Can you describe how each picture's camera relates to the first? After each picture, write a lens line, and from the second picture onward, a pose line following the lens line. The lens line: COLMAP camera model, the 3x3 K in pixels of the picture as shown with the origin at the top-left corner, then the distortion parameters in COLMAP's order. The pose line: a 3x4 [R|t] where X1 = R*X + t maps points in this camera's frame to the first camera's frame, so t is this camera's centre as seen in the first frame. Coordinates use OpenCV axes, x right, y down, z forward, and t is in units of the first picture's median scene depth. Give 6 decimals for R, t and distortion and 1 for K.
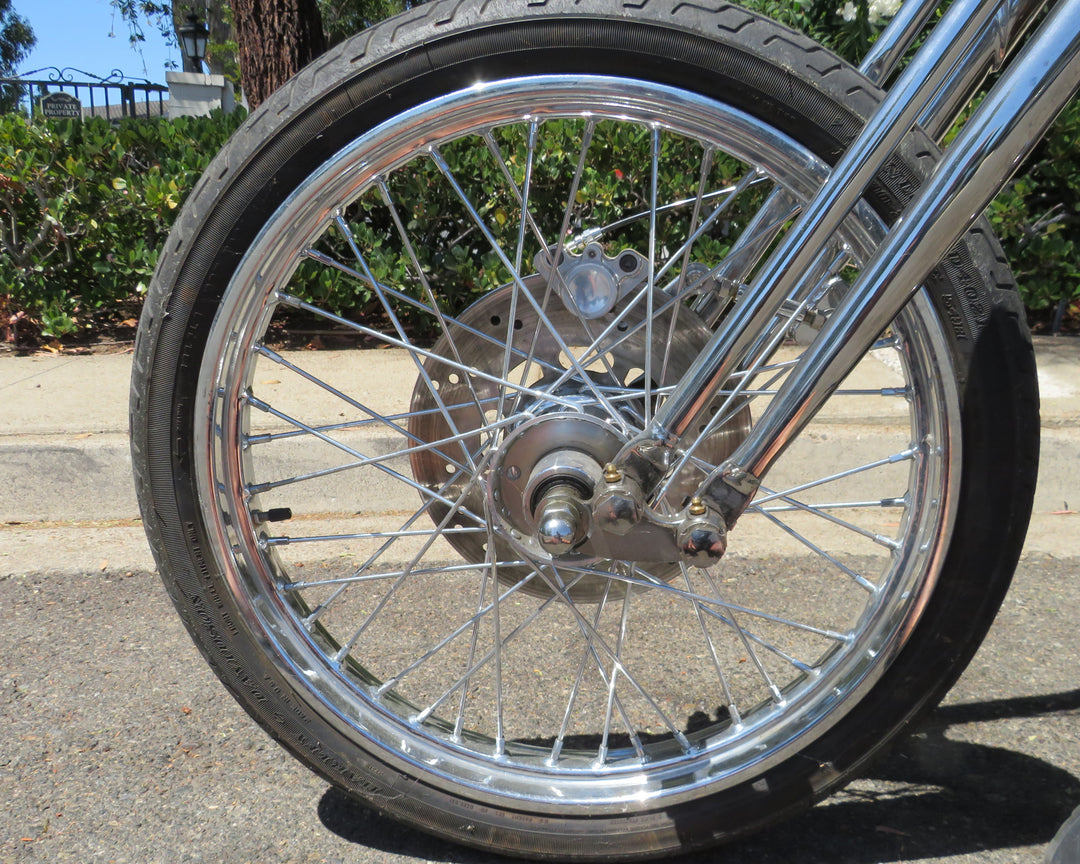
lens RADIAL K [[1025.2, 0, 538.2], [0, 1025.2, 470.2], [0, 0, 1]] dist [-0.004108, -0.003974]
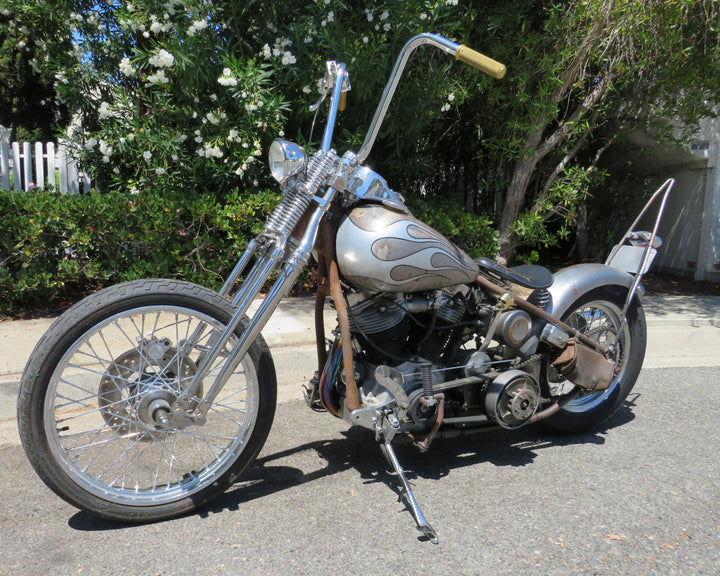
lens RADIAL K [[683.5, 0, 358.8], [0, 683.5, 313.5], [0, 0, 1]] dist [-0.004108, -0.003974]
pose [[0.865034, -0.064801, 0.497511, -0.503585], [0.087256, 0.995943, -0.021991, -0.192964], [-0.494068, 0.062434, 0.867179, -1.372310]]
